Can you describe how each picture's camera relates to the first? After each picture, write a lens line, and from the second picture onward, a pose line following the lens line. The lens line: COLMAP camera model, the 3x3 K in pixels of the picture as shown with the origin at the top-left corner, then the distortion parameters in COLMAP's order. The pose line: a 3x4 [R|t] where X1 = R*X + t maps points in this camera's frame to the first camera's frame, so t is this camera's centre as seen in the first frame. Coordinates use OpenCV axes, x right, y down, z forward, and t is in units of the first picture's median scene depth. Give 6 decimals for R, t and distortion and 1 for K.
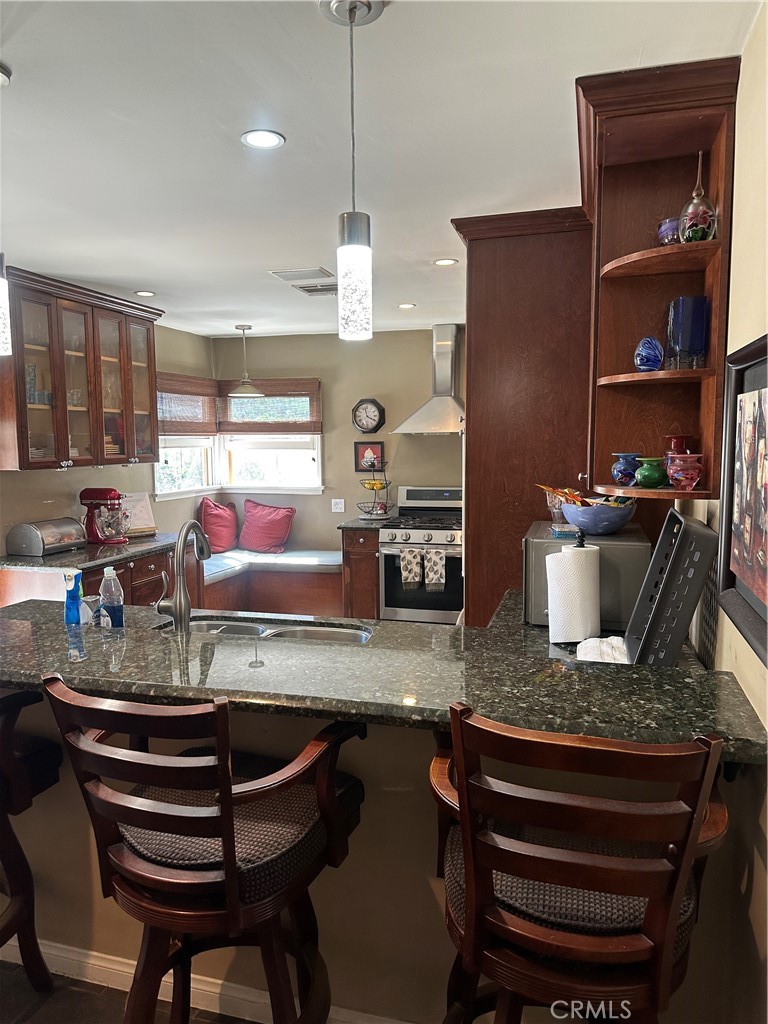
lens RADIAL K [[724.7, 0, 384.1], [0, 724.7, 511.1], [0, 0, 1]] dist [0.026334, -0.017434]
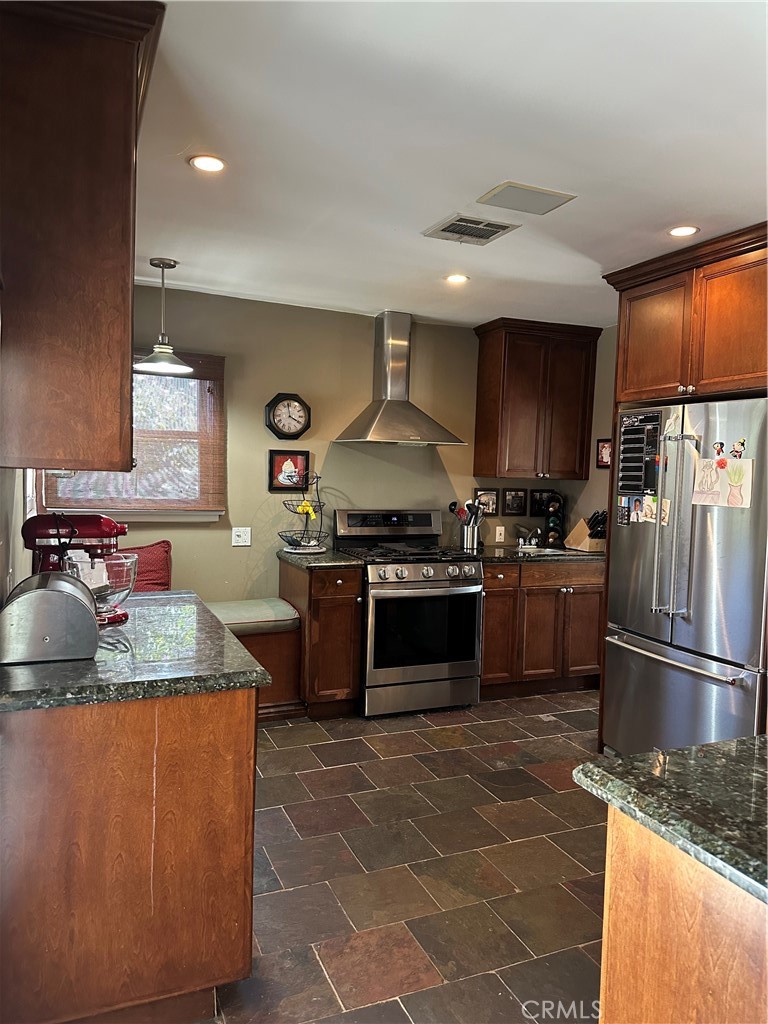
lens RADIAL K [[724.7, 0, 386.0], [0, 724.7, 518.2], [0, 0, 1]] dist [0.026334, -0.017434]
pose [[0.767269, -0.012977, 0.641194, -0.484030], [0.029291, 0.999461, -0.014822, -0.013548], [-0.640656, 0.030154, 0.767236, 0.411718]]
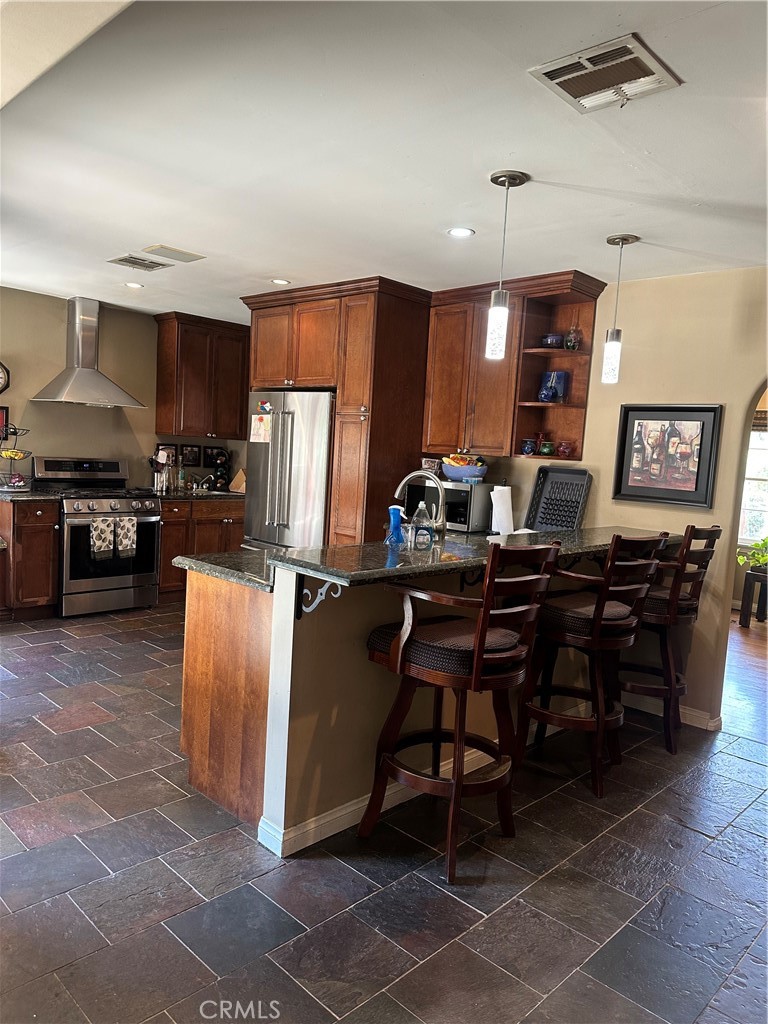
lens RADIAL K [[724.7, 0, 404.7], [0, 724.7, 517.5], [0, 0, 1]] dist [0.026334, -0.017434]
pose [[0.440054, -0.049640, 0.896598, -0.689103], [0.025106, 0.998761, 0.042974, 0.017866], [-0.897620, 0.003599, 0.440755, 0.165967]]
